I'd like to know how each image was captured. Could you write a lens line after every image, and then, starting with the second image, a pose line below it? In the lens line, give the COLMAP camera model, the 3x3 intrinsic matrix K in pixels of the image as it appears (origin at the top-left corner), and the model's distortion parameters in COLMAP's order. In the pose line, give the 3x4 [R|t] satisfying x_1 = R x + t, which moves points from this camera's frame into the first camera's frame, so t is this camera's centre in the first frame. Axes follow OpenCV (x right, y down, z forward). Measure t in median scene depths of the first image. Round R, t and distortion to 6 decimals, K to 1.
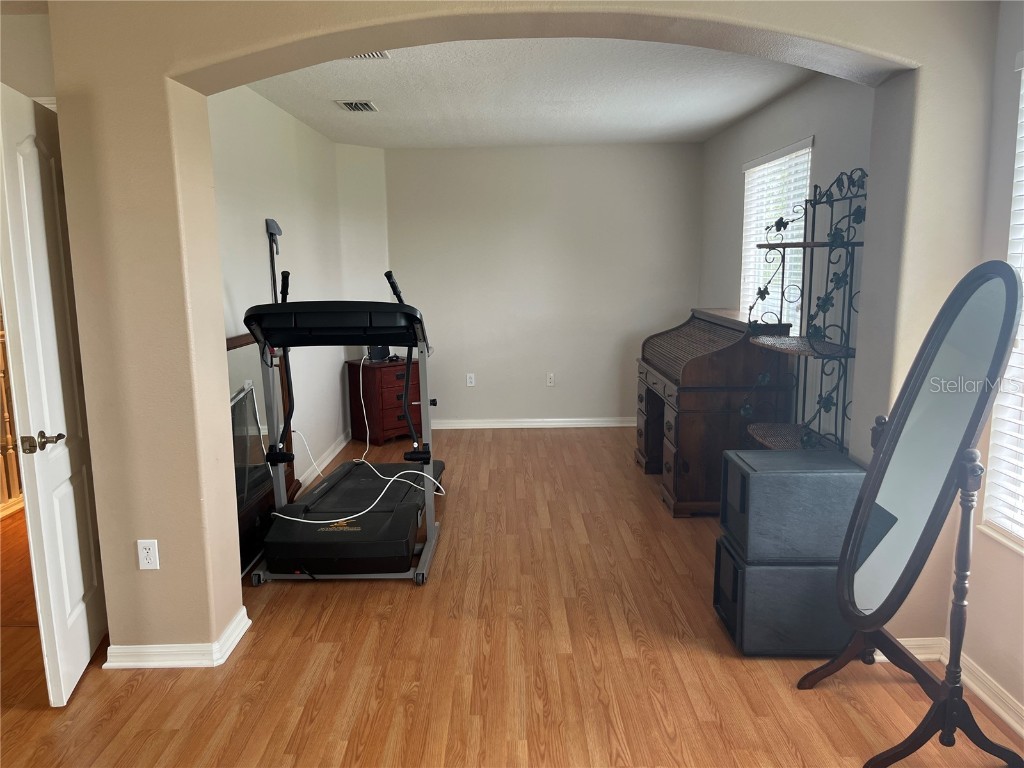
lens RADIAL K [[778.8, 0, 506.1], [0, 778.8, 390.8], [0, 0, 1]] dist [0.047184, -0.056809]
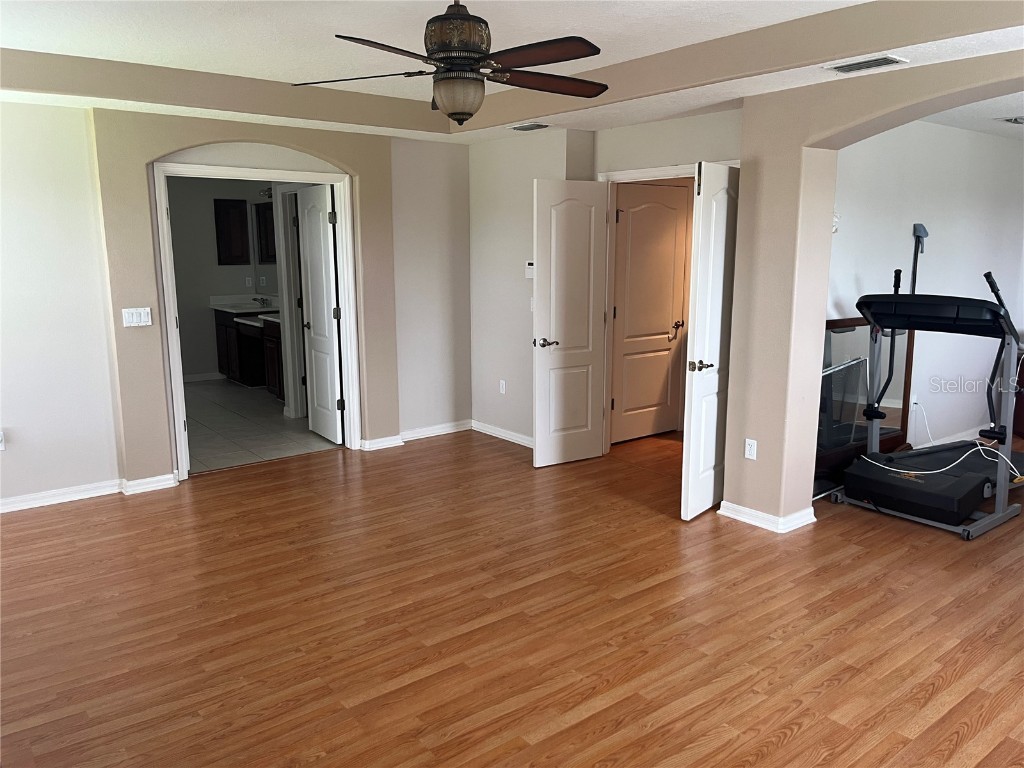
lens RADIAL K [[778.8, 0, 508.8], [0, 778.8, 375.9], [0, 0, 1]] dist [0.047184, -0.056809]
pose [[0.617069, 0.143231, -0.773764, 0.388912], [-0.138065, 0.987749, 0.072735, 0.015017], [0.774703, 0.061947, 0.629284, -0.328882]]
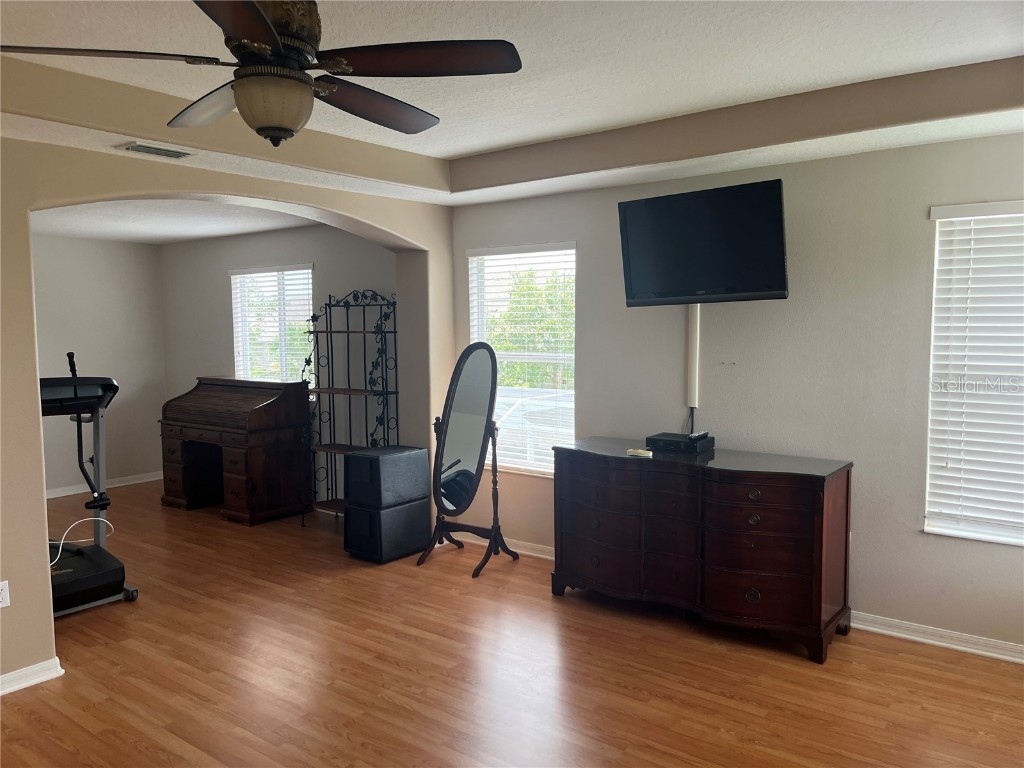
lens RADIAL K [[778.8, 0, 515.9], [0, 778.8, 385.6], [0, 0, 1]] dist [0.047184, -0.056809]
pose [[0.606105, -0.057124, 0.793330, -0.804483], [0.136749, 0.990050, -0.033187, 0.037817], [-0.783541, 0.128602, 0.607886, -0.322376]]
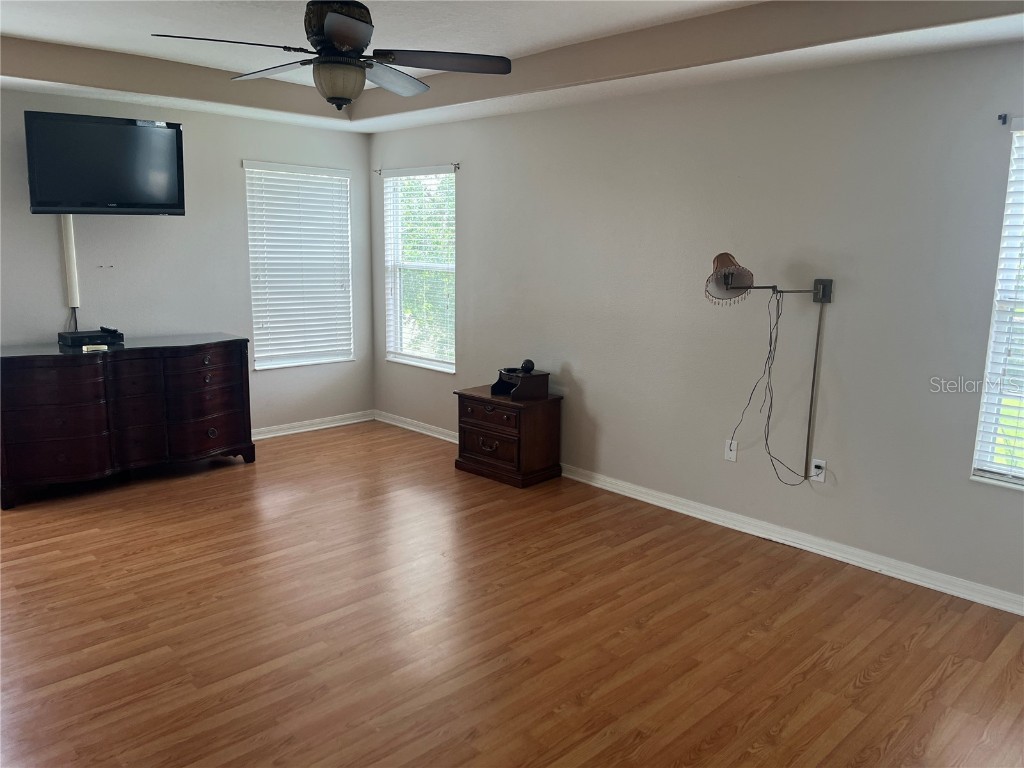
lens RADIAL K [[778.8, 0, 506.6], [0, 778.8, 386.1], [0, 0, 1]] dist [0.047184, -0.056809]
pose [[-0.701619, -0.132841, 0.700060, -1.235519], [0.110620, 0.950251, 0.291182, -0.140925], [-0.703913, 0.281740, -0.652019, 0.749731]]
